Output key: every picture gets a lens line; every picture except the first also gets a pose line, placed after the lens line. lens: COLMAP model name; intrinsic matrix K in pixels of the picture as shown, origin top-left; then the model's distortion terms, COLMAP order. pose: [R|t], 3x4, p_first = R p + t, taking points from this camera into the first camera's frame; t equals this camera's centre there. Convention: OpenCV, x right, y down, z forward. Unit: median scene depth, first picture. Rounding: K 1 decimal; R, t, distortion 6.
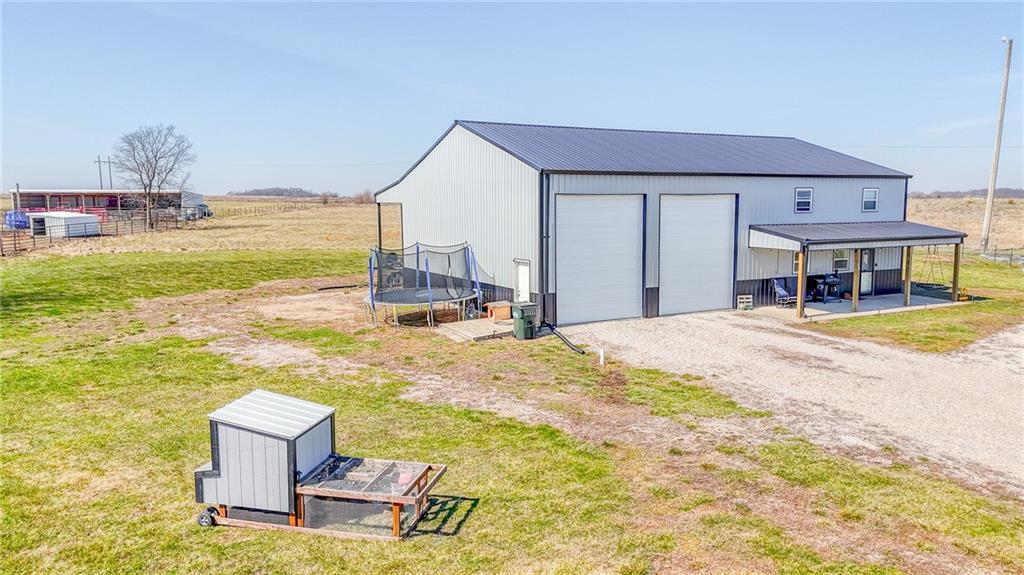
lens RADIAL K [[751.8, 0, 510.6], [0, 751.8, 286.4], [0, 0, 1]] dist [0.079097, -0.072818]
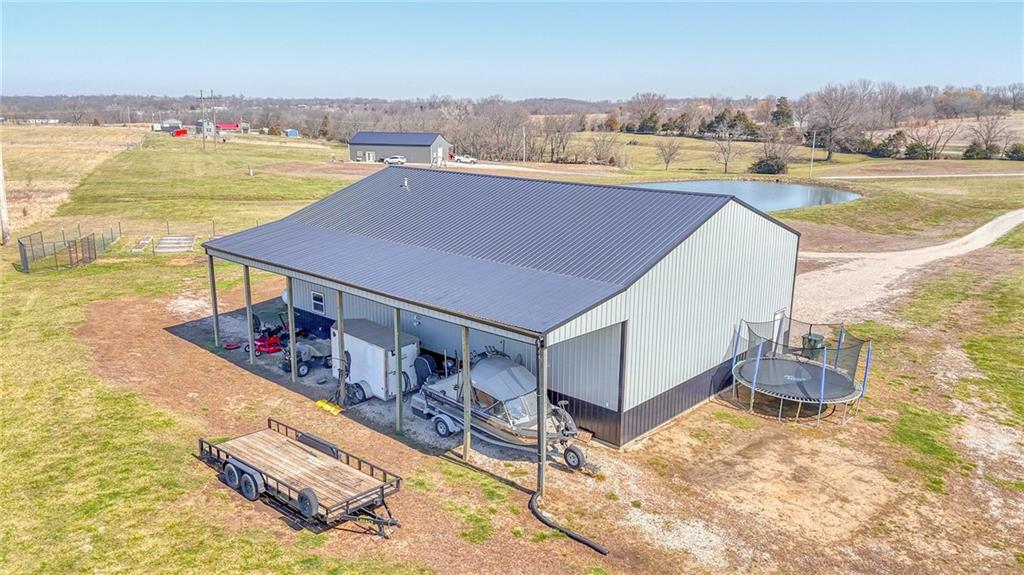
lens RADIAL K [[751.8, 0, 506.8], [0, 751.8, 289.8], [0, 0, 1]] dist [0.079097, -0.072818]
pose [[-0.313802, -0.225328, 0.922364, -0.846757], [0.099692, 0.958244, 0.268010, -0.384411], [-0.944241, 0.176054, -0.278235, 1.540610]]
